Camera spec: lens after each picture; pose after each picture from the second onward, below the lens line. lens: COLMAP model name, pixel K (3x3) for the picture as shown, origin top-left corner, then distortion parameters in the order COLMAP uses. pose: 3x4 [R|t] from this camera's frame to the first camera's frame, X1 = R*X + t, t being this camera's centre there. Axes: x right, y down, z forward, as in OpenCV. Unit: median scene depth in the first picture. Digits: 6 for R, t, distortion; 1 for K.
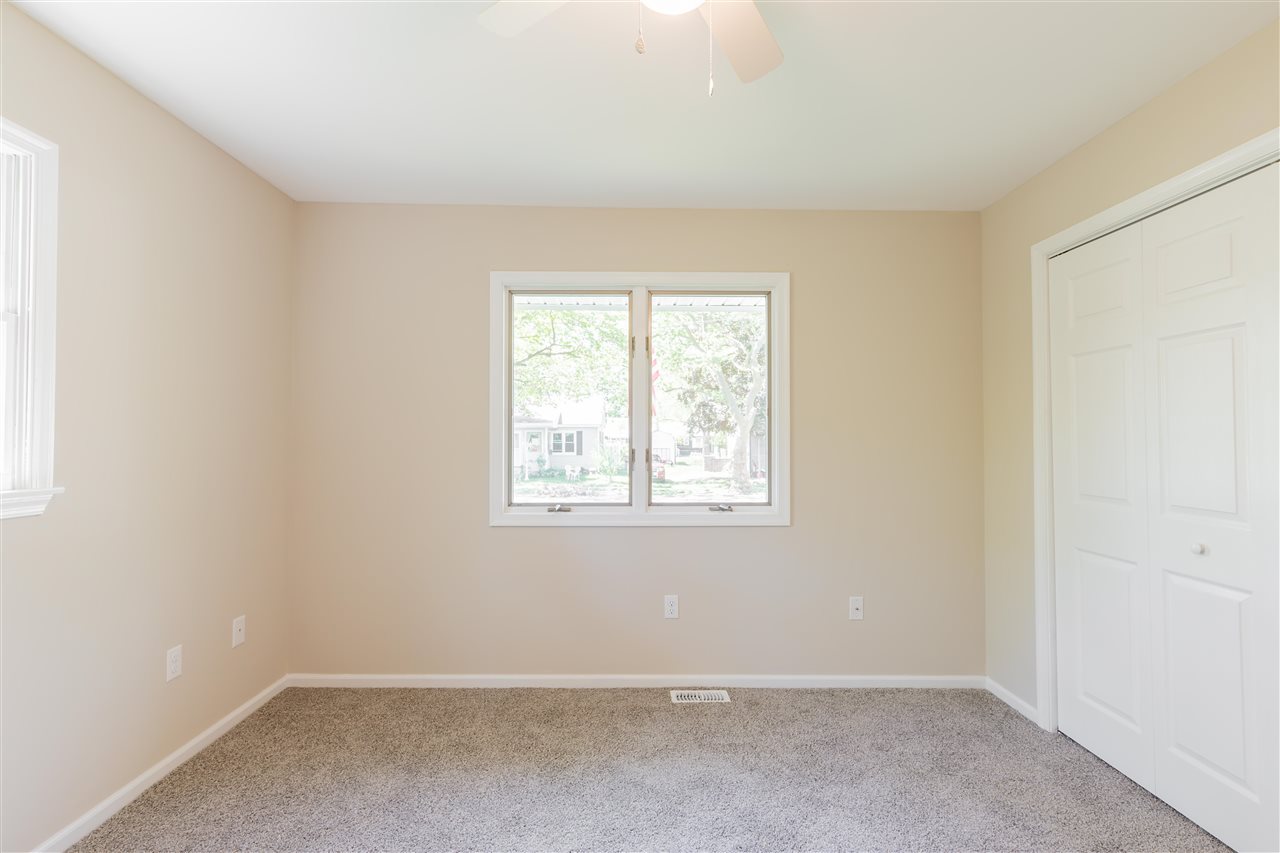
lens RADIAL K [[587.8, 0, 640.0], [0, 587.8, 426.5], [0, 0, 1]] dist [0.002904, 0.000121]
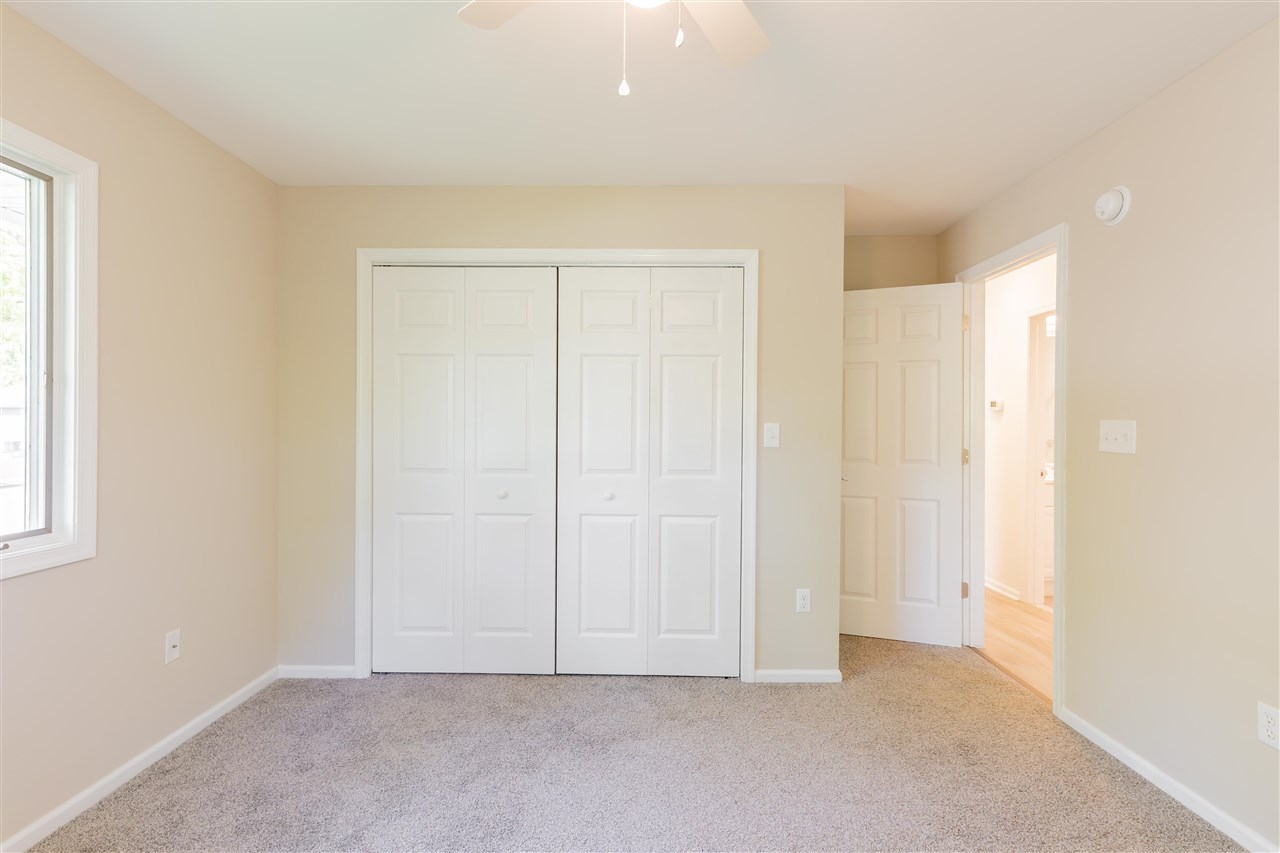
lens RADIAL K [[587.8, 0, 640.0], [0, 587.8, 426.5], [0, 0, 1]] dist [0.002904, 0.000121]
pose [[0.026543, -0.002791, 0.999644, -0.440293], [-0.024064, 0.999705, 0.003430, 0.010644], [-0.999358, -0.024147, 0.026468, 0.449560]]
